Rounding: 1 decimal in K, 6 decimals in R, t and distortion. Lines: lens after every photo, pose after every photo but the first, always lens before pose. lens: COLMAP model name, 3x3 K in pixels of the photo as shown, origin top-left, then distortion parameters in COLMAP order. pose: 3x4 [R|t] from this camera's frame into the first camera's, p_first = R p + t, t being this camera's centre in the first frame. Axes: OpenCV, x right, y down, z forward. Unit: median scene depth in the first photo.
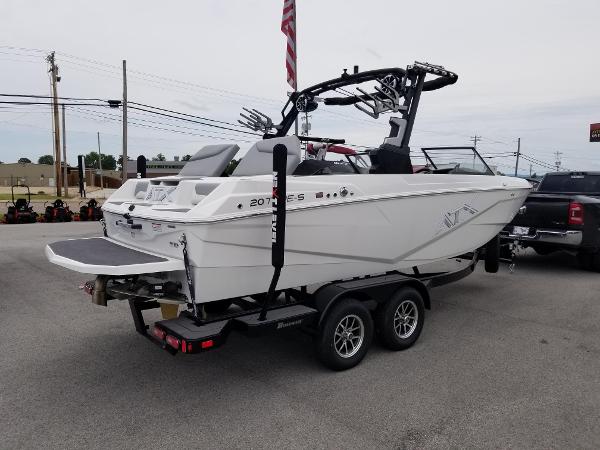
lens RADIAL K [[471.2, 0, 296.8], [0, 471.2, 224.6], [0, 0, 1]] dist [0.069900, -0.131020]
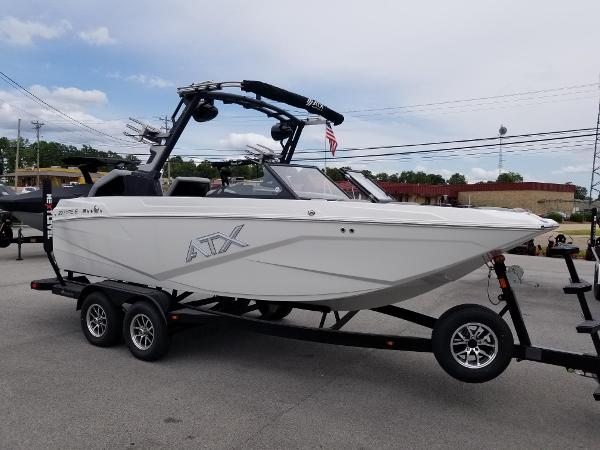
lens RADIAL K [[471.6, 0, 303.8], [0, 471.6, 225.4], [0, 0, 1]] dist [0.065601, -0.107626]
pose [[0.301603, 0.044004, -0.952418, 1.339388], [-0.114032, 0.993429, 0.009788, -0.089538], [0.946590, 0.105654, 0.304639, 0.986031]]
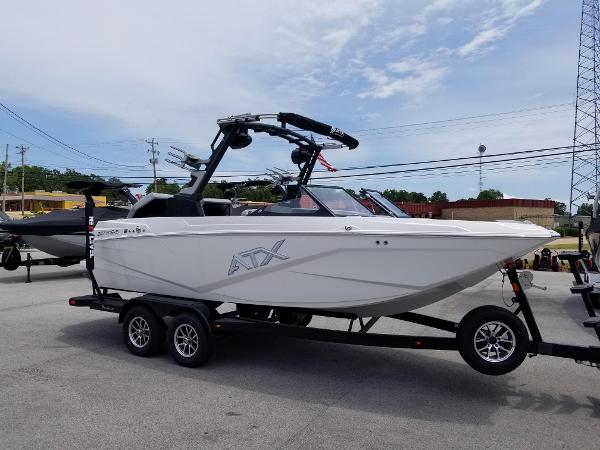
lens RADIAL K [[471.4, 0, 300.0], [0, 471.4, 225.0], [0, 0, 1]] dist [0.068512, -0.113367]
pose [[0.326564, -0.001922, -0.945173, 1.414836], [-0.095693, 0.994792, -0.035085, -0.067916], [0.940318, 0.101904, 0.324680, 0.849630]]
